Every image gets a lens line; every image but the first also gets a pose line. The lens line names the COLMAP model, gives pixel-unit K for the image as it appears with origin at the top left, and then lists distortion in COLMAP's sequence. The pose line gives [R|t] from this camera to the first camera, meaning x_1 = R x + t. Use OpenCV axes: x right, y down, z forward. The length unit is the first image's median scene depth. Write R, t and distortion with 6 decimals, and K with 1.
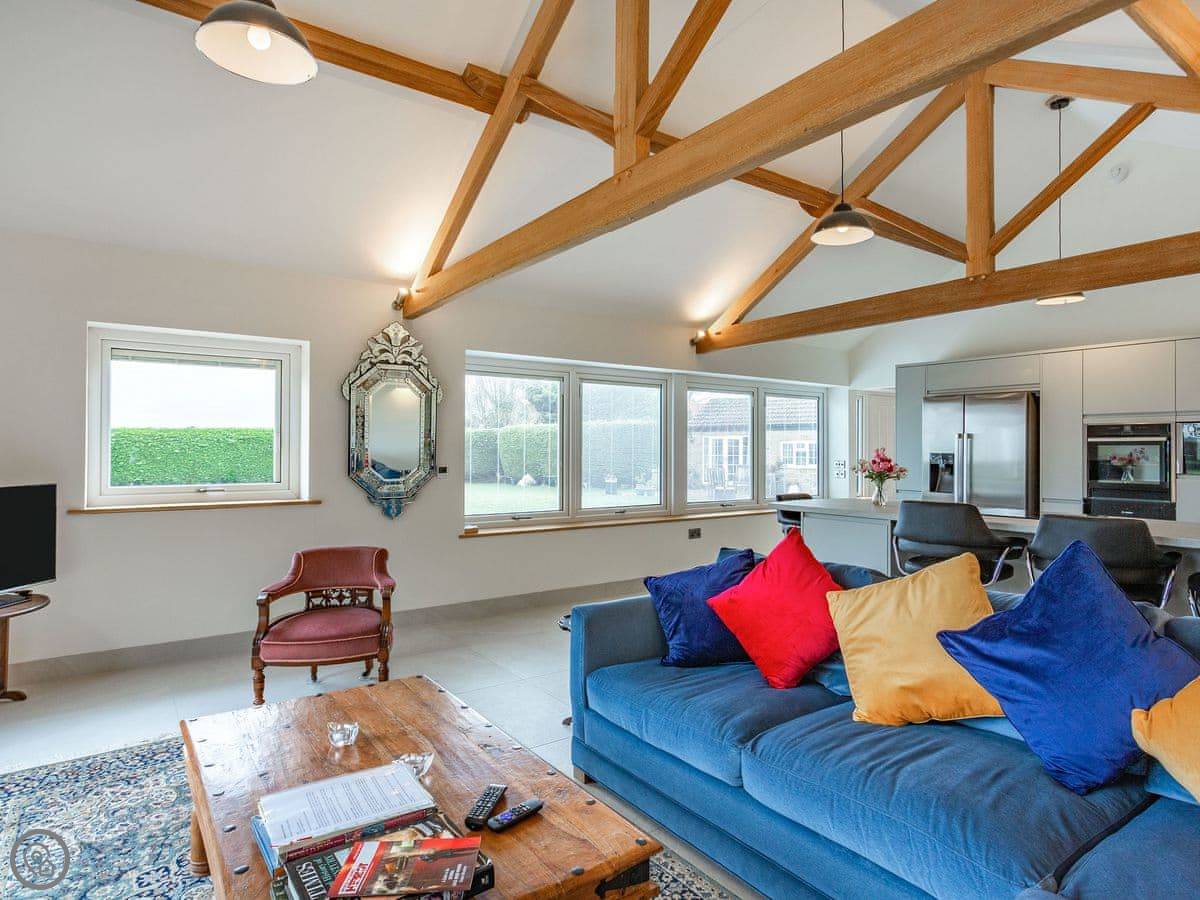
lens RADIAL K [[696.0, 0, 627.6], [0, 696.0, 446.1], [0, 0, 1]] dist [-0.012070, 0.006834]
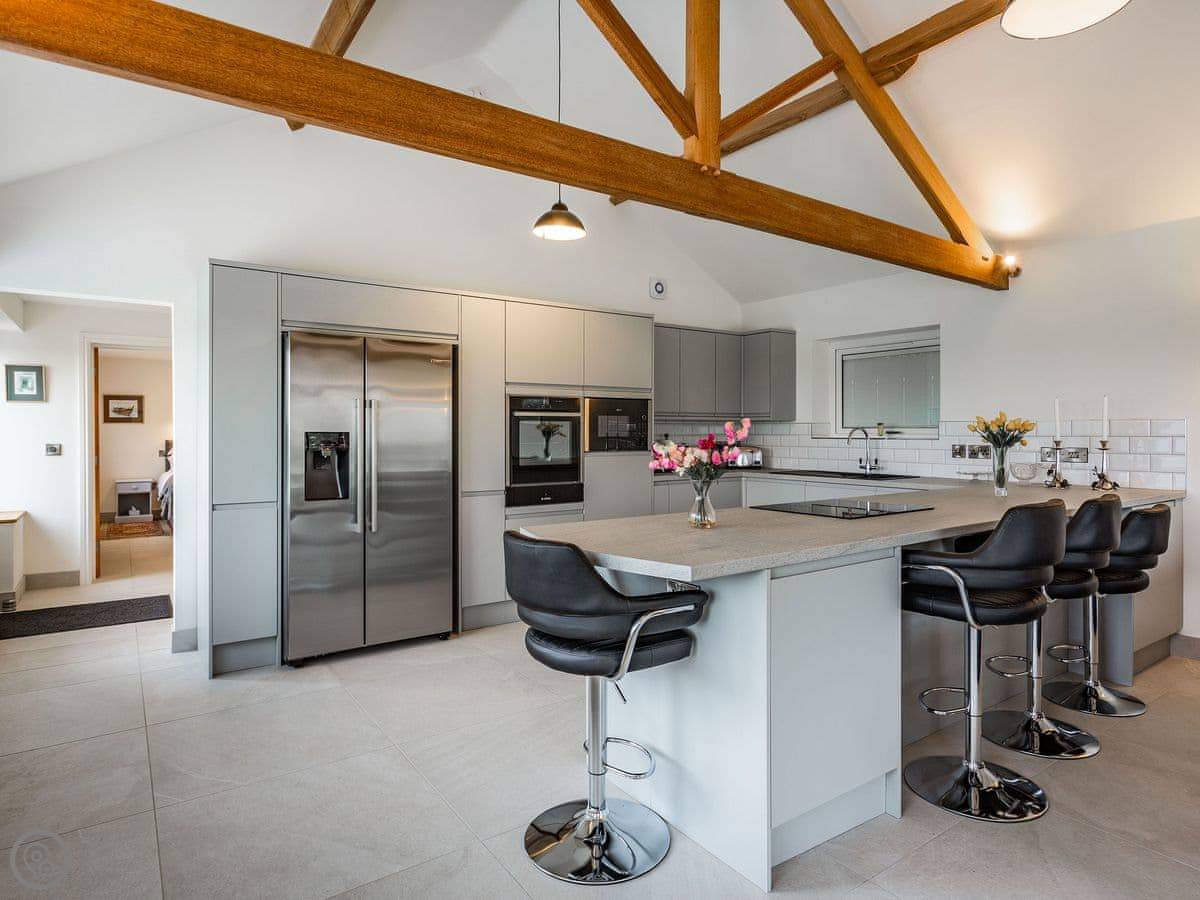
lens RADIAL K [[696.0, 0, 612.0], [0, 696.0, 436.3], [0, 0, 1]] dist [-0.012070, 0.006834]
pose [[0.025416, -0.011259, 0.999614, -0.149337], [-0.002949, 0.999931, 0.011338, 0.007990], [-0.999673, -0.003236, 0.025381, 0.904231]]
